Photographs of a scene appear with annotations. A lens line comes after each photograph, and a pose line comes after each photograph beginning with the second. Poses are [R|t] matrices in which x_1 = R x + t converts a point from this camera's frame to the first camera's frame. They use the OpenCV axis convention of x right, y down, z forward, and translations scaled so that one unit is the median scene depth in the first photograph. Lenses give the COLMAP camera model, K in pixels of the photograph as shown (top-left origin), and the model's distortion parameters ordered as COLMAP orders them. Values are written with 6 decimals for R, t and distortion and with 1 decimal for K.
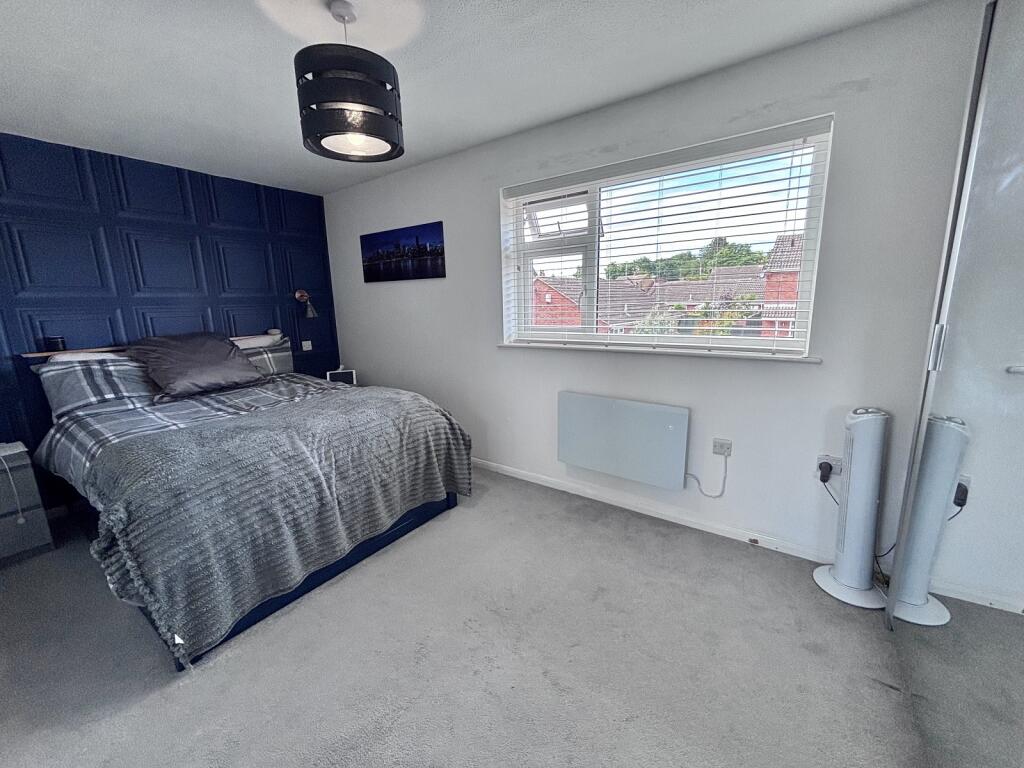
lens RADIAL K [[409.7, 0, 512.0], [0, 409.7, 384.0], [0, 0, 1]] dist [-0.024318, -0.000042]
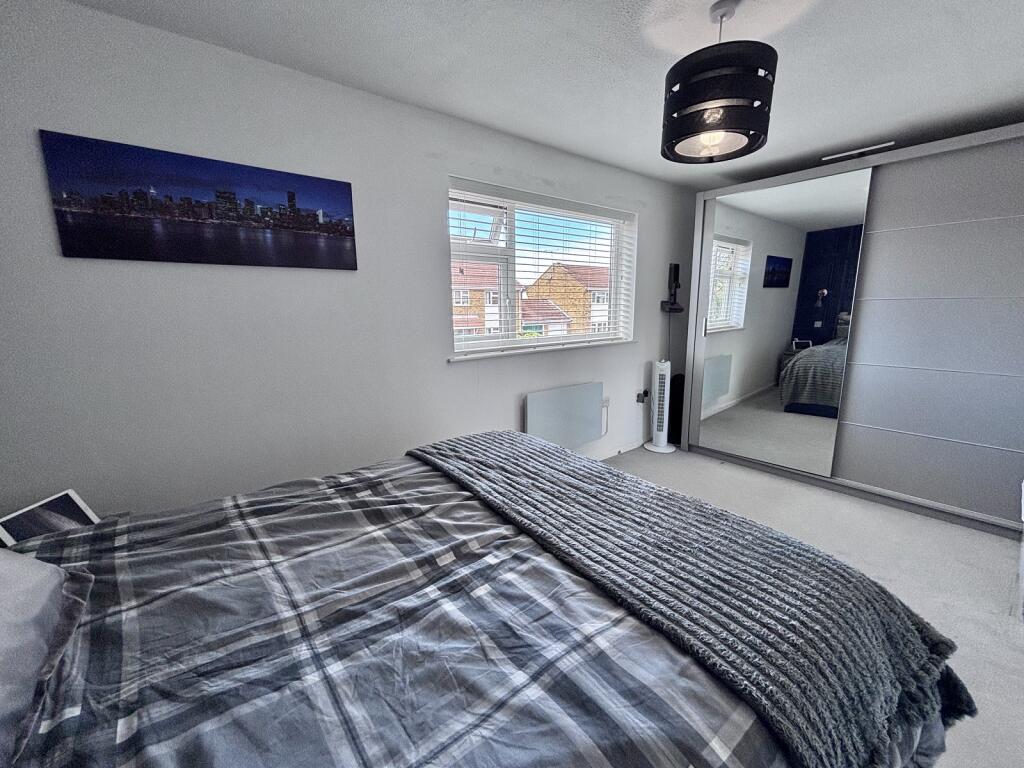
lens RADIAL K [[409.7, 0, 512.0], [0, 409.7, 384.0], [0, 0, 1]] dist [-0.024318, -0.000042]
pose [[0.273249, -0.152480, 0.949781, -0.858607], [0.197815, 0.975162, 0.099644, -0.115551], [-0.941384, 0.160654, 0.296625, 0.698932]]
